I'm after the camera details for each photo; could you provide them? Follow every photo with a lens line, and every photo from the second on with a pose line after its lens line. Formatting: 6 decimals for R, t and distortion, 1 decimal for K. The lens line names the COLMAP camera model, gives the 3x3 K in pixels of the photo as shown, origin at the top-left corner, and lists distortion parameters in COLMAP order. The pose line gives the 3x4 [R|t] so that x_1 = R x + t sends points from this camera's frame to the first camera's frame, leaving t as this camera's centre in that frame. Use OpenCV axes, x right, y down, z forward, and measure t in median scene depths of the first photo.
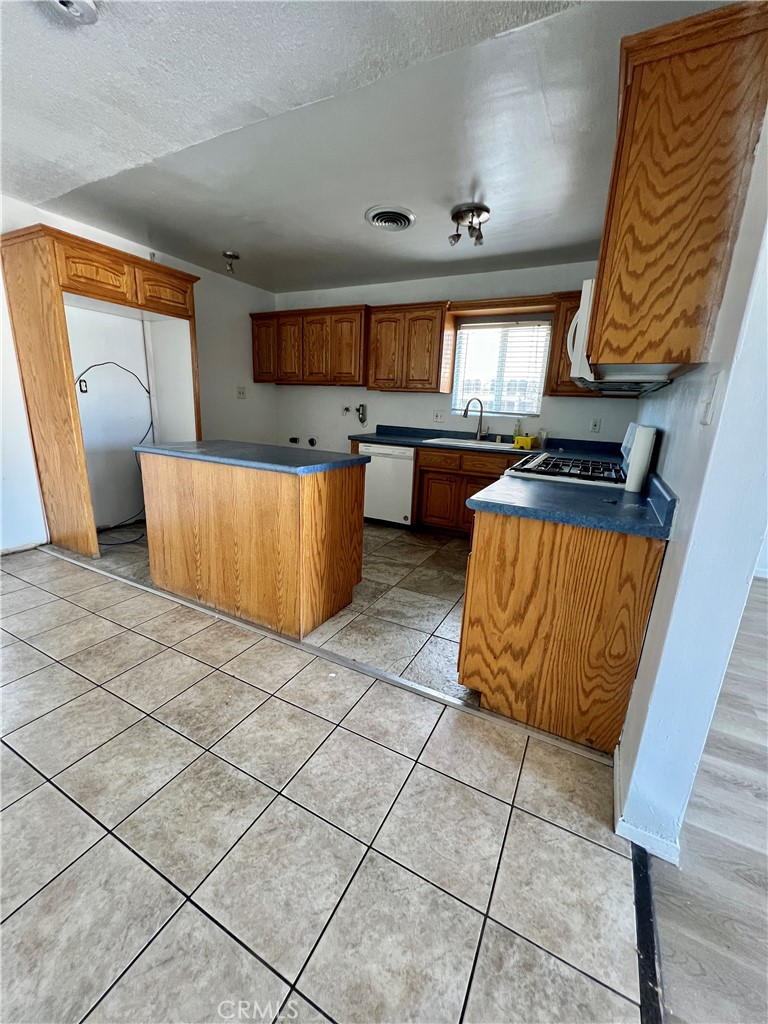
lens RADIAL K [[409.7, 0, 384.0], [0, 409.7, 512.0], [0, 0, 1]] dist [0.000312, -0.000091]
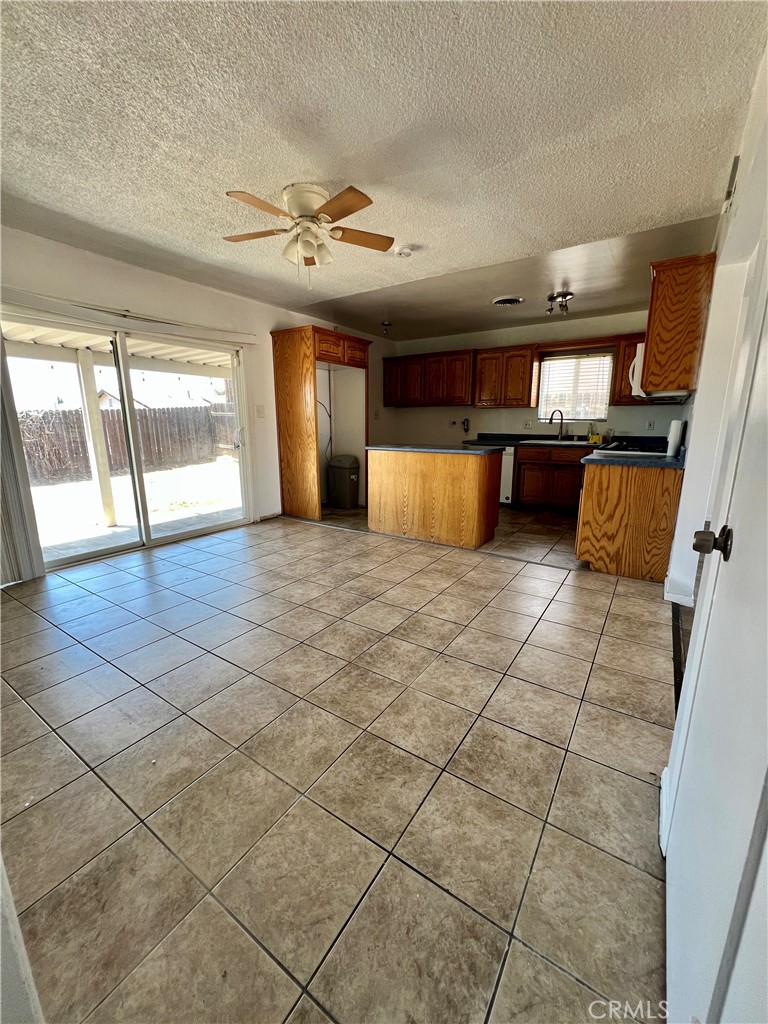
lens RADIAL K [[412.1, 0, 384.0], [0, 412.1, 512.0], [0, 0, 1]] dist [-0.000060, 0.000072]
pose [[0.993521, -0.021963, -0.111503, -0.392524], [0.017161, 0.998891, -0.043837, 0.218921], [0.112342, 0.041640, 0.992797, -0.807372]]
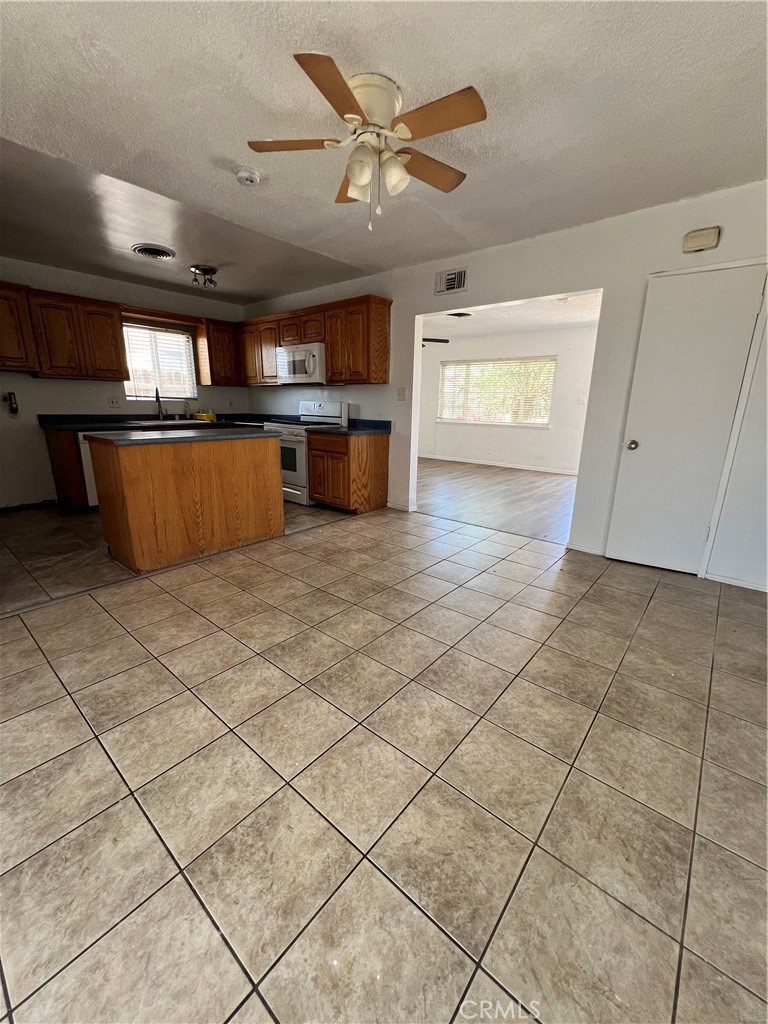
lens RADIAL K [[409.7, 0, 384.0], [0, 409.7, 512.0], [0, 0, 1]] dist [0.000312, -0.000091]
pose [[0.213872, -0.288830, 0.933186, -1.690616], [0.239306, 0.941673, 0.236612, -0.084455], [-0.947096, 0.172712, 0.270517, 0.121009]]
